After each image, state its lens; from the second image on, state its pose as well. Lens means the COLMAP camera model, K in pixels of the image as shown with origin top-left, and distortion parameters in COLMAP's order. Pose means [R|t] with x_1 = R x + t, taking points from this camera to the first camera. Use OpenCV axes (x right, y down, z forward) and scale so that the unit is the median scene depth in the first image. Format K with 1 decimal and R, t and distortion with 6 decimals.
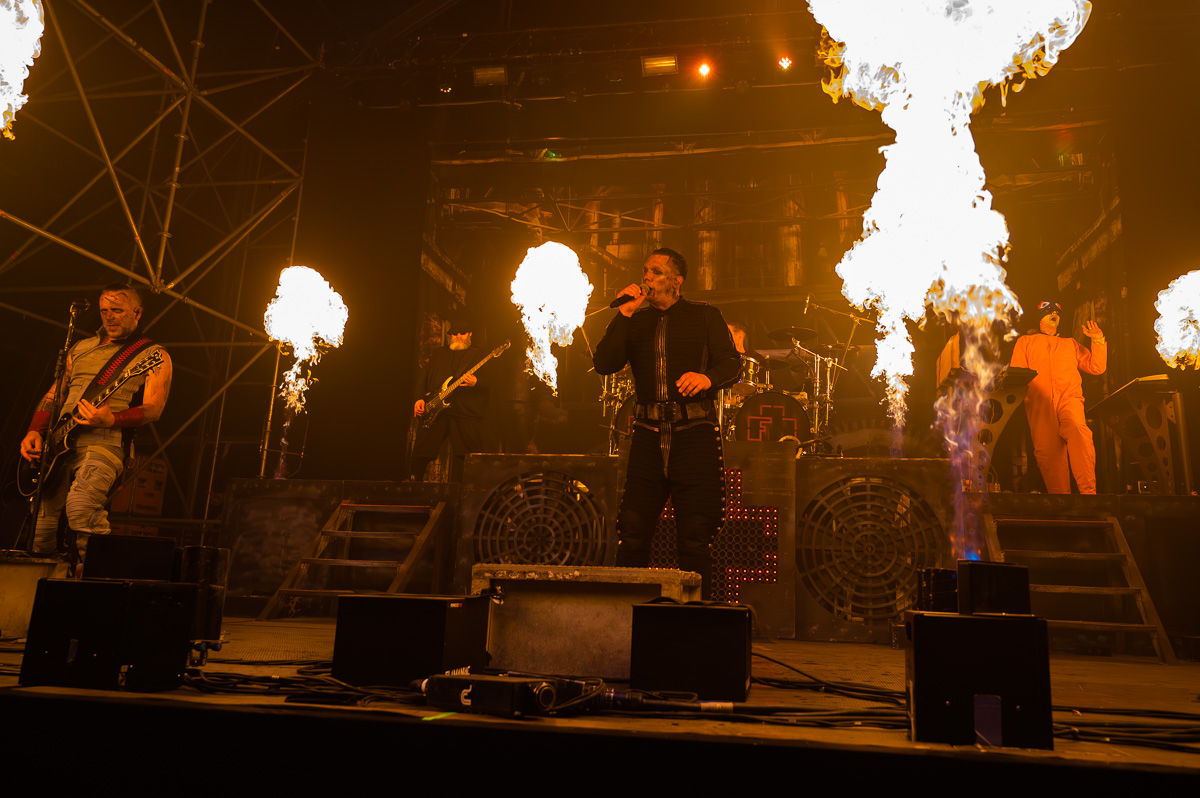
lens RADIAL K [[877.7, 0, 671.1], [0, 877.7, 372.0], [0, 0, 1]] dist [-0.007325, -0.001094]
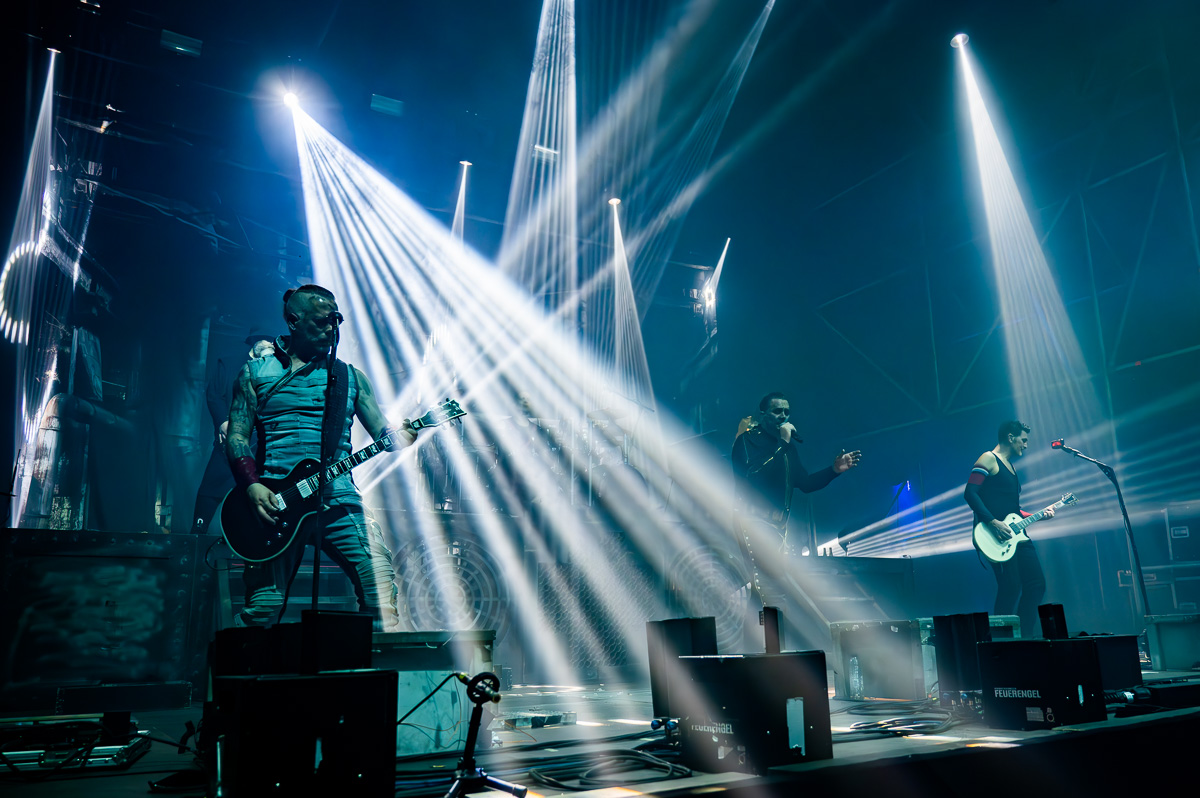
lens RADIAL K [[850.0, 0, 626.4], [0, 850.0, 444.6], [0, 0, 1]] dist [-0.003487, -0.000289]
pose [[0.751941, 0.088007, 0.653329, -0.596564], [-0.104050, 0.994471, -0.014206, 0.010496], [-0.650967, -0.057297, 0.756941, 0.147911]]
